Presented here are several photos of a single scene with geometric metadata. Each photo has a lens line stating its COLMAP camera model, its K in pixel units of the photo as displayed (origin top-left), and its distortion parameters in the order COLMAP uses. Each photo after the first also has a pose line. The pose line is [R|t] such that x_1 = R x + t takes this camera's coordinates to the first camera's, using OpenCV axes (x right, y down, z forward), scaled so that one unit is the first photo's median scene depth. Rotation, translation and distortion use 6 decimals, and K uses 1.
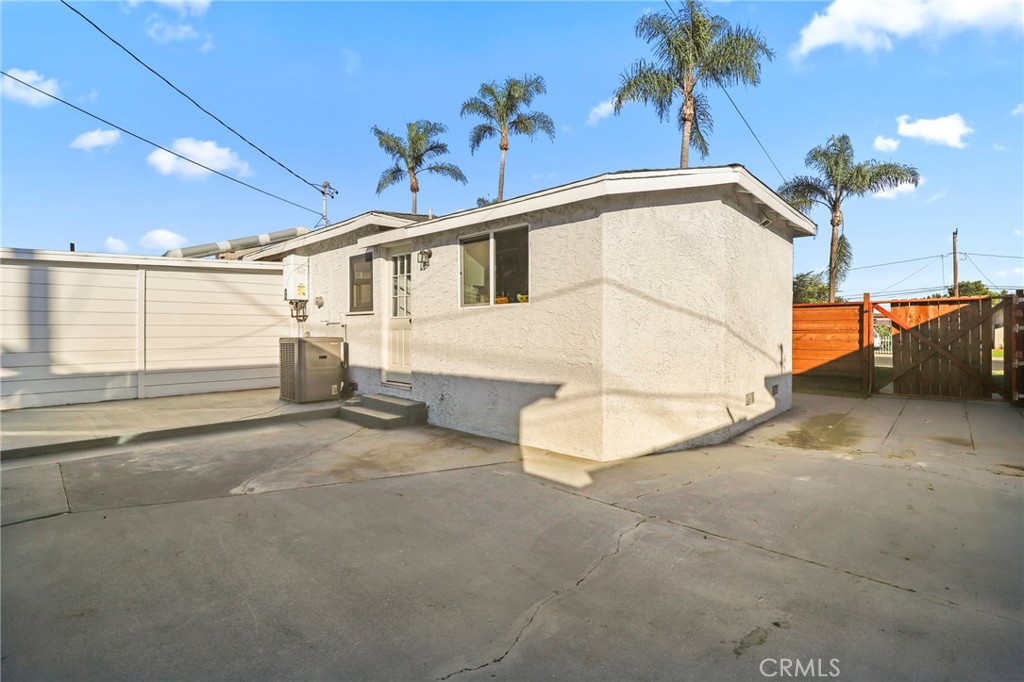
lens RADIAL K [[472.9, 0, 519.3], [0, 472.9, 341.4], [0, 0, 1]] dist [-0.028502, 0.000073]
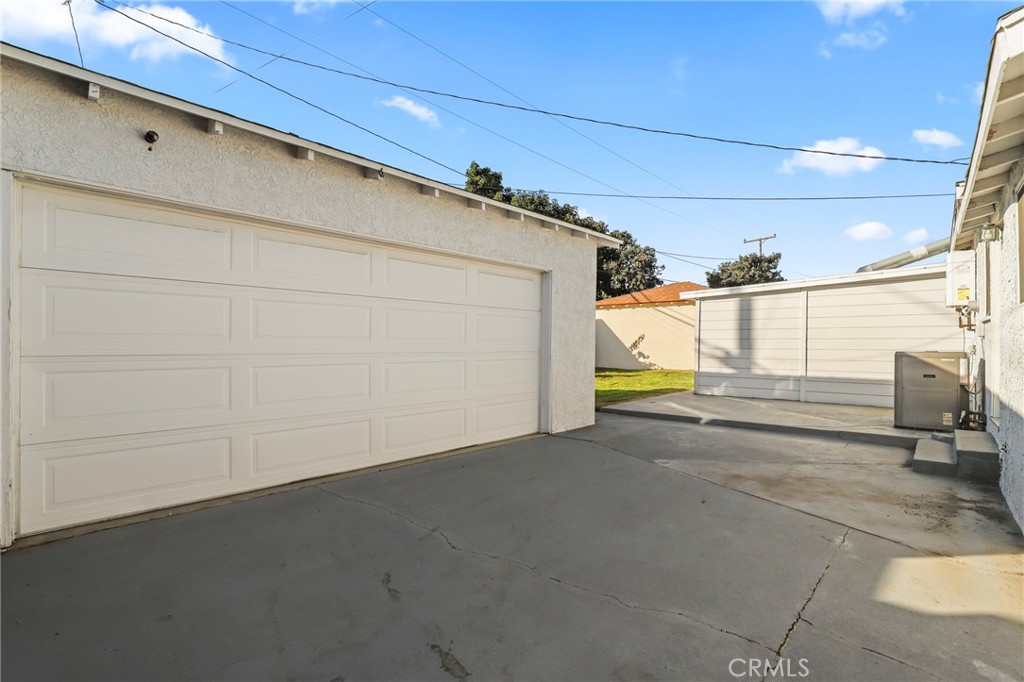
lens RADIAL K [[472.9, 0, 519.3], [0, 472.9, 341.4], [0, 0, 1]] dist [-0.028502, 0.000073]
pose [[0.015640, -0.003694, -0.999871, 0.380279], [-0.028509, 0.999585, -0.004139, -0.002672], [0.999471, 0.028570, 0.015528, 0.289258]]
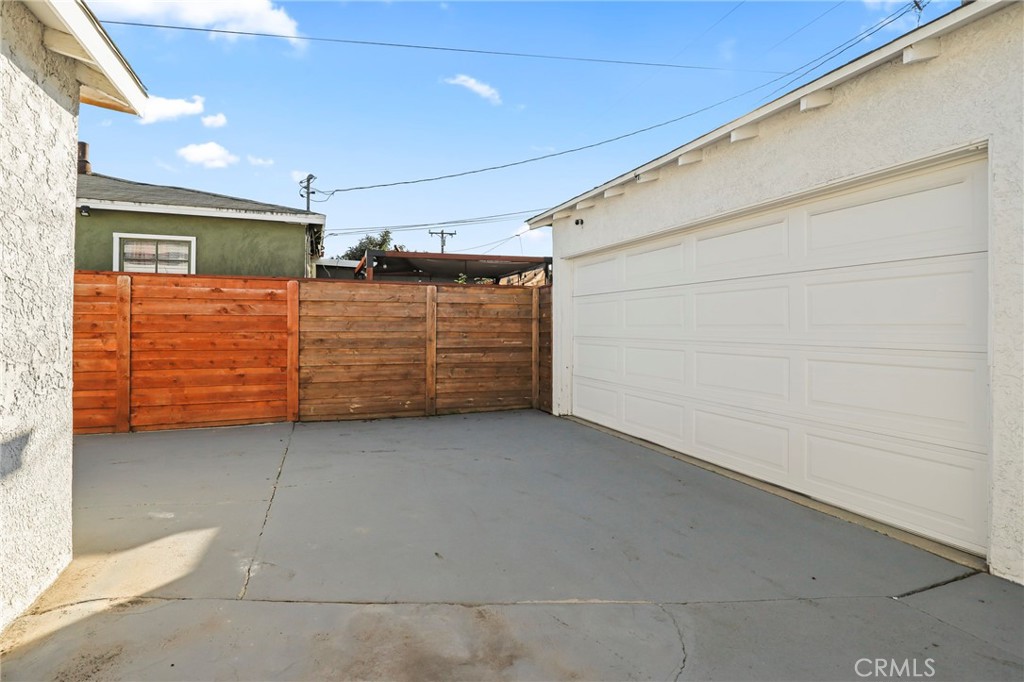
lens RADIAL K [[513.3, 0, 510.0], [0, 513.3, 323.5], [0, 0, 1]] dist [-0.002530, -0.000406]
pose [[-0.898939, -0.000043, 0.438073, -0.351227], [0.007073, 0.999868, 0.014614, -0.019200], [-0.438016, 0.016235, -0.898820, 0.830059]]
